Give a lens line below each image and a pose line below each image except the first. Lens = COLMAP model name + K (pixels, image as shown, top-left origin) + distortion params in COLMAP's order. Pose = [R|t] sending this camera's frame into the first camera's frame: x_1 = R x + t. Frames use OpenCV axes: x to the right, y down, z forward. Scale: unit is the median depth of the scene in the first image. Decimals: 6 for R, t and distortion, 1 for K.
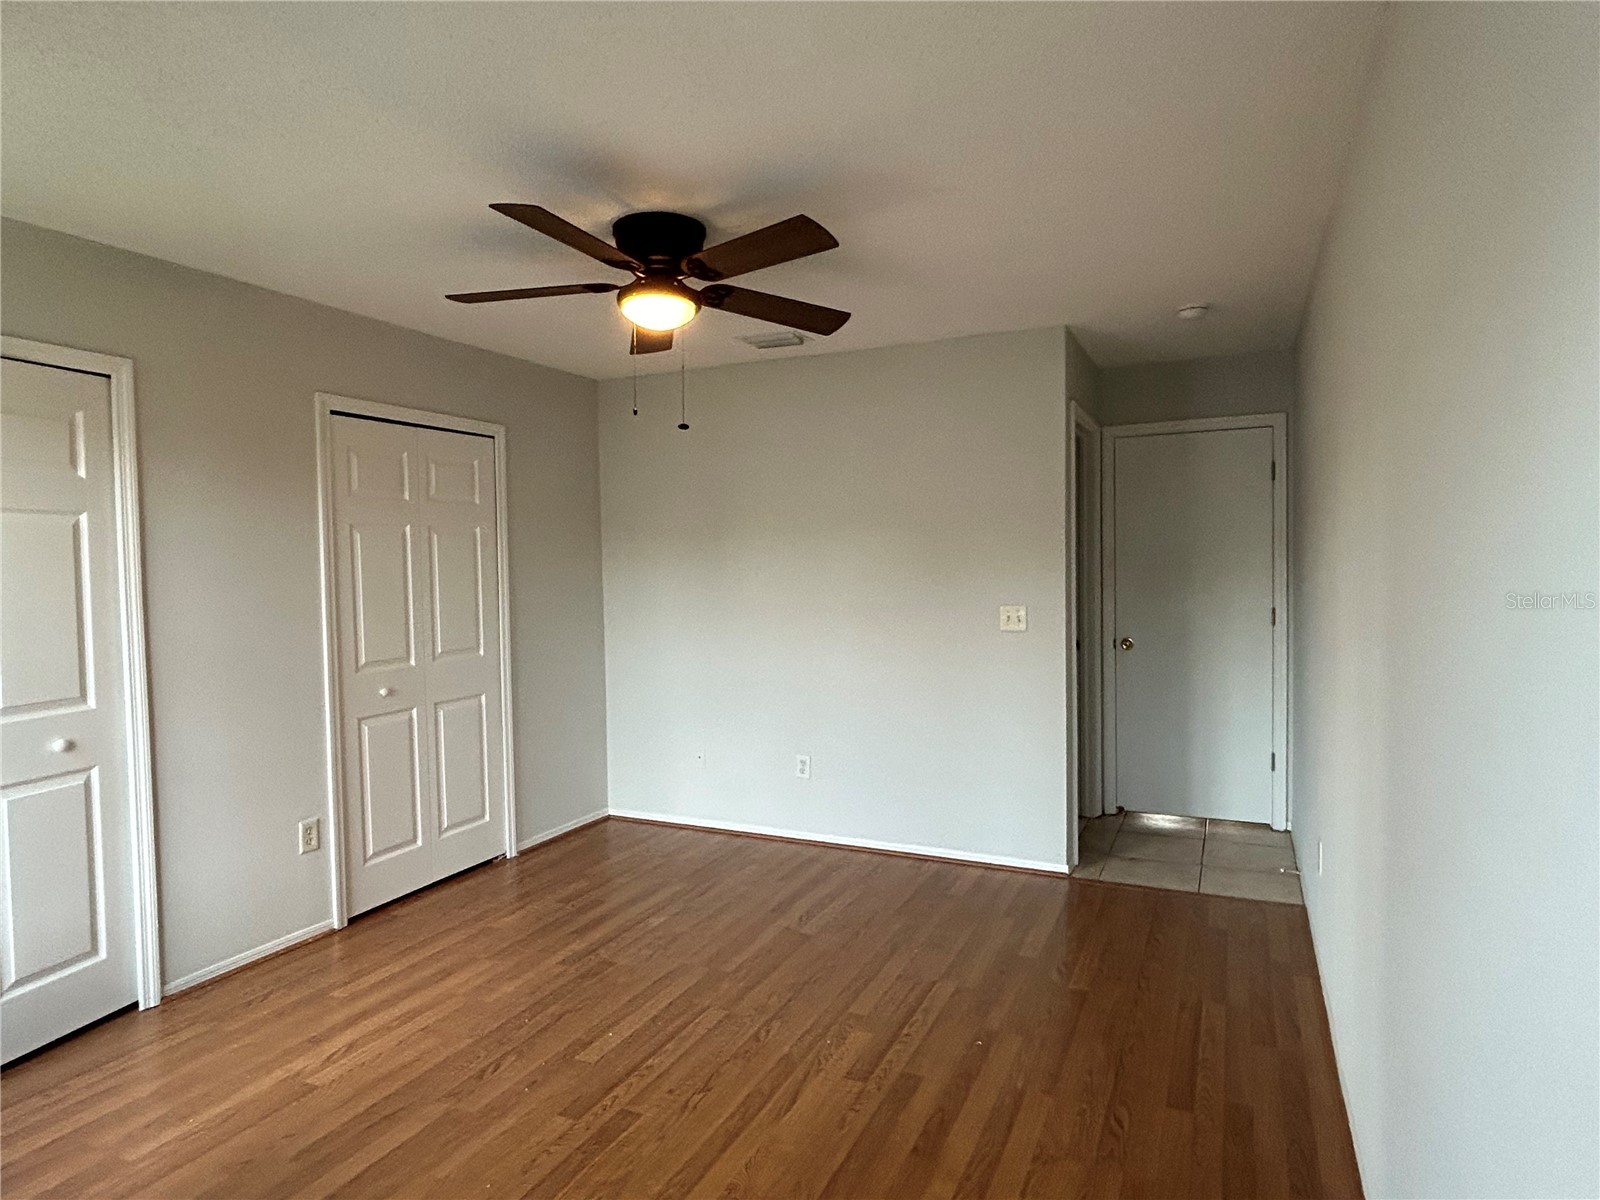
lens RADIAL K [[912.3, 0, 803.1], [0, 912.3, 597.9], [0, 0, 1]] dist [-0.000977, -0.001133]
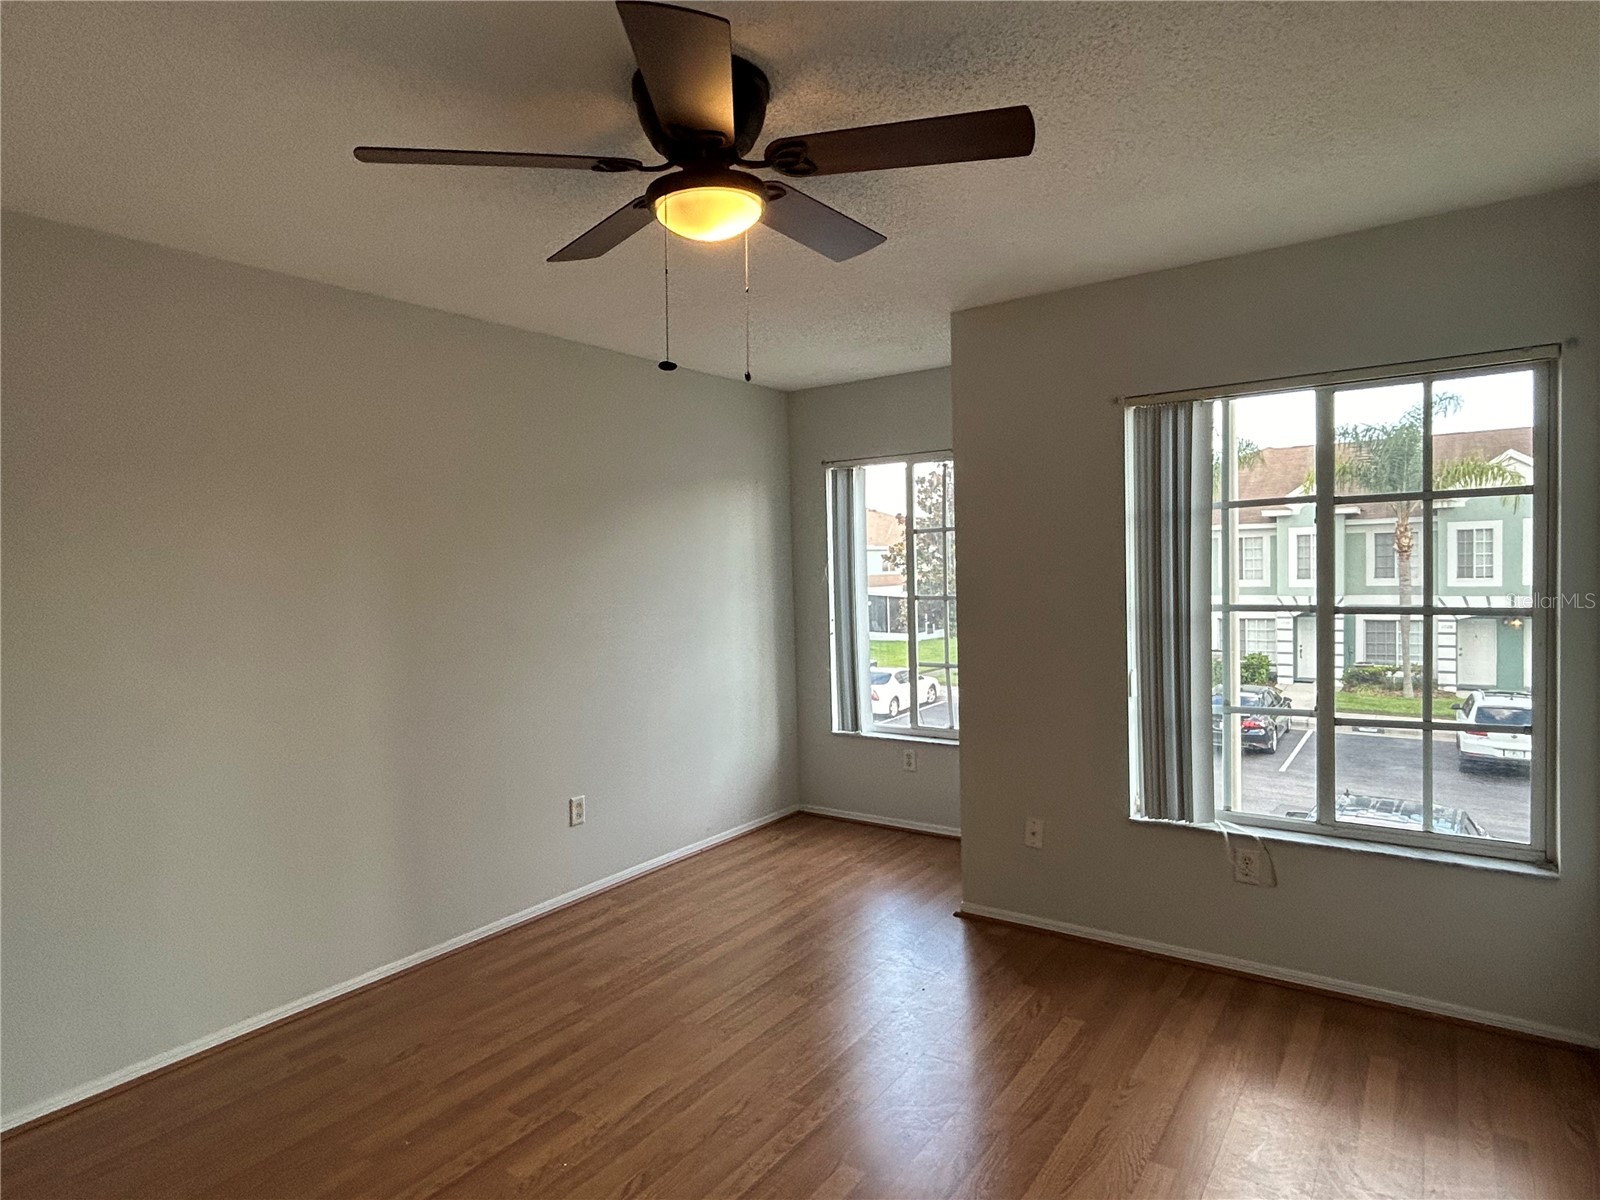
lens RADIAL K [[912.3, 0, 803.1], [0, 912.3, 597.9], [0, 0, 1]] dist [-0.000977, -0.001133]
pose [[-0.986249, 0.036385, 0.161208, -0.277677], [0.048846, 0.996060, 0.074019, -0.064144], [-0.157880, 0.080875, -0.984141, 1.433136]]
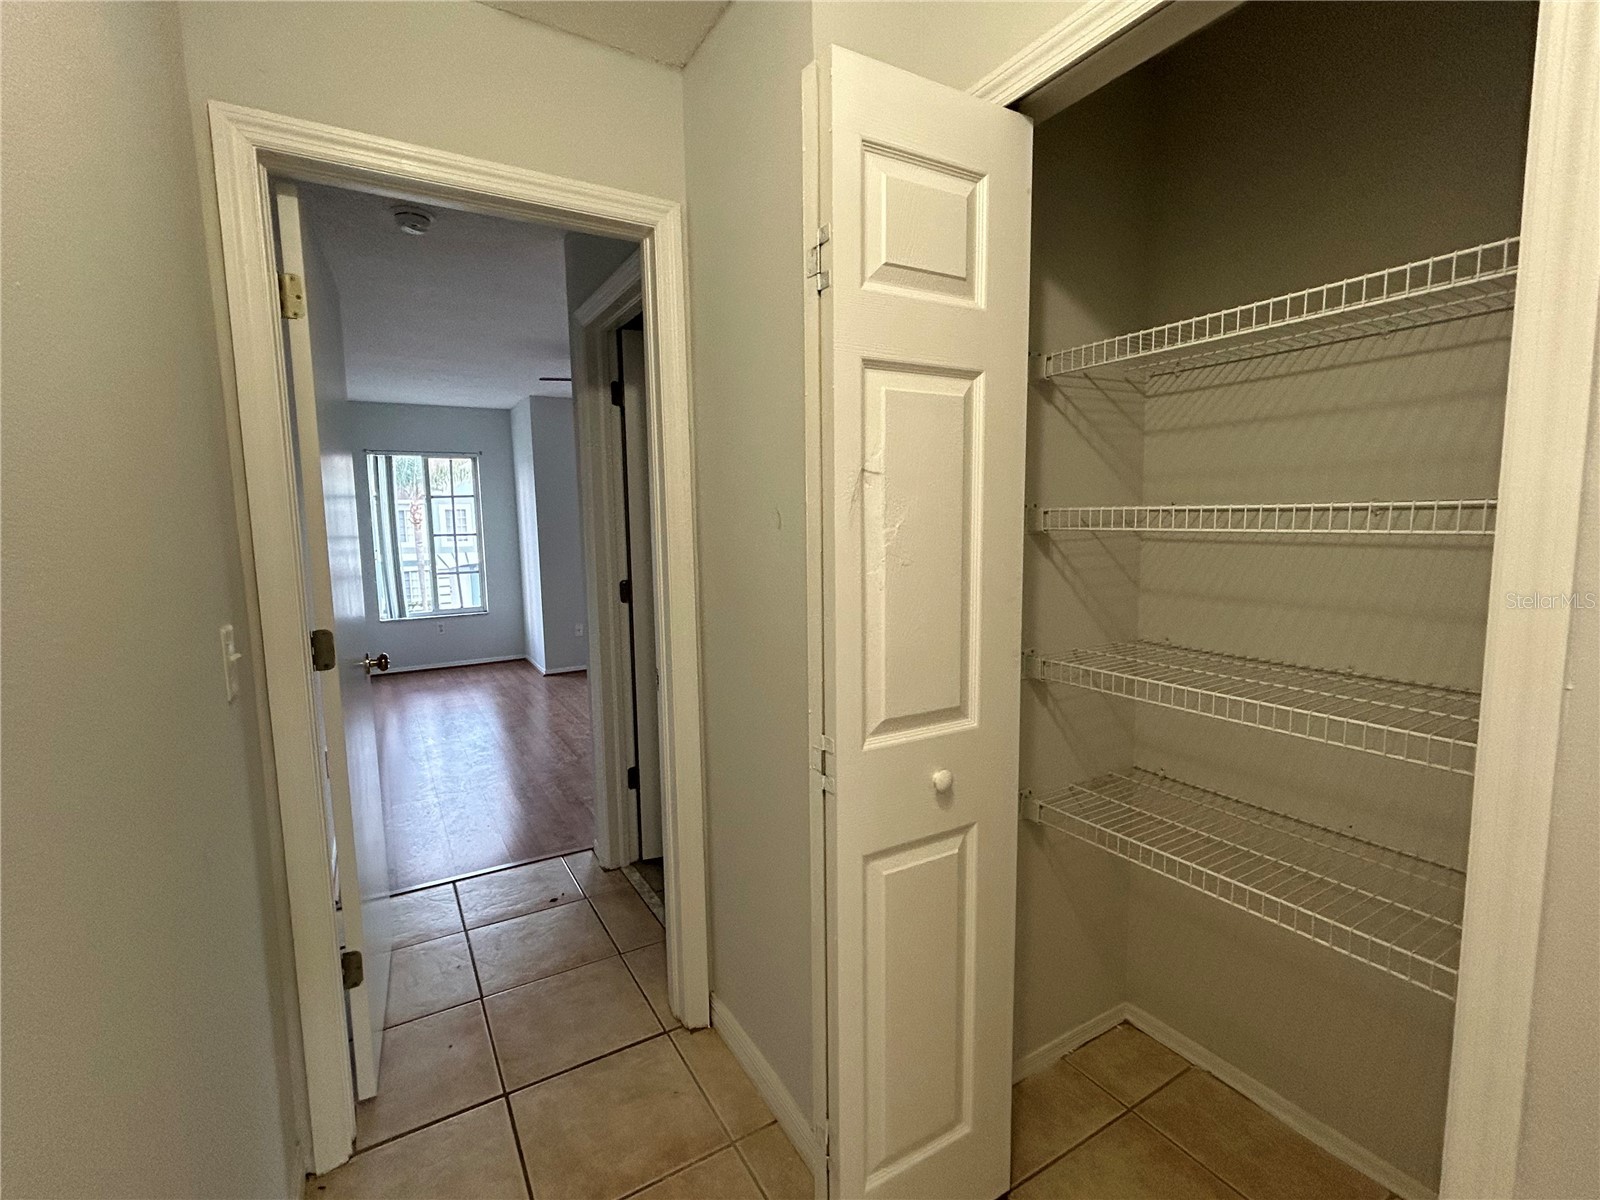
lens RADIAL K [[719.7, 0, 804.5], [0, 719.7, 595.9], [0, 0, 1]] dist [-0.001687, -0.000116]
pose [[-0.548576, 0.116277, -0.827976, 0.948739], [-0.009136, 0.989390, 0.144998, -0.081671], [0.836051, 0.087107, -0.541693, 1.954529]]
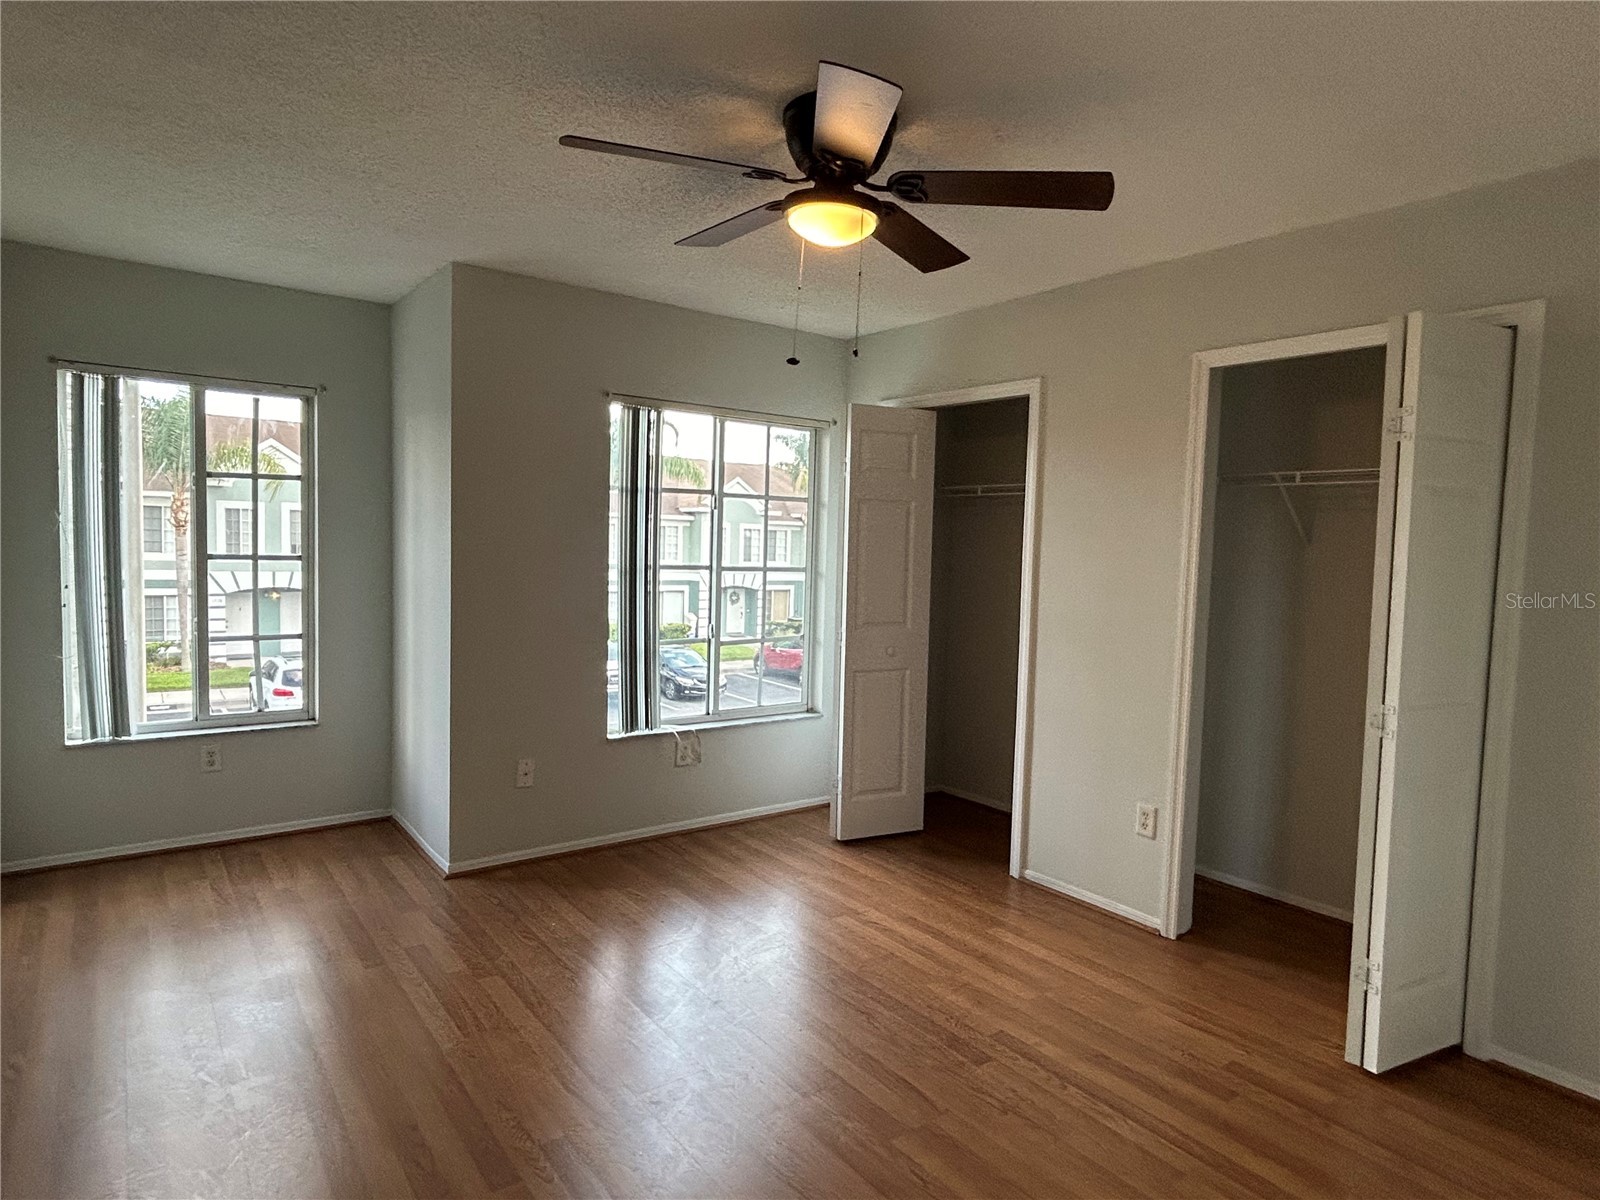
lens RADIAL K [[912.3, 0, 803.1], [0, 912.3, 597.9], [0, 0, 1]] dist [-0.000977, -0.001133]
pose [[-0.458851, 0.055647, -0.886769, 0.508668], [-0.057906, 0.994042, 0.092342, -0.046616], [0.886624, 0.093720, -0.452895, 1.172666]]
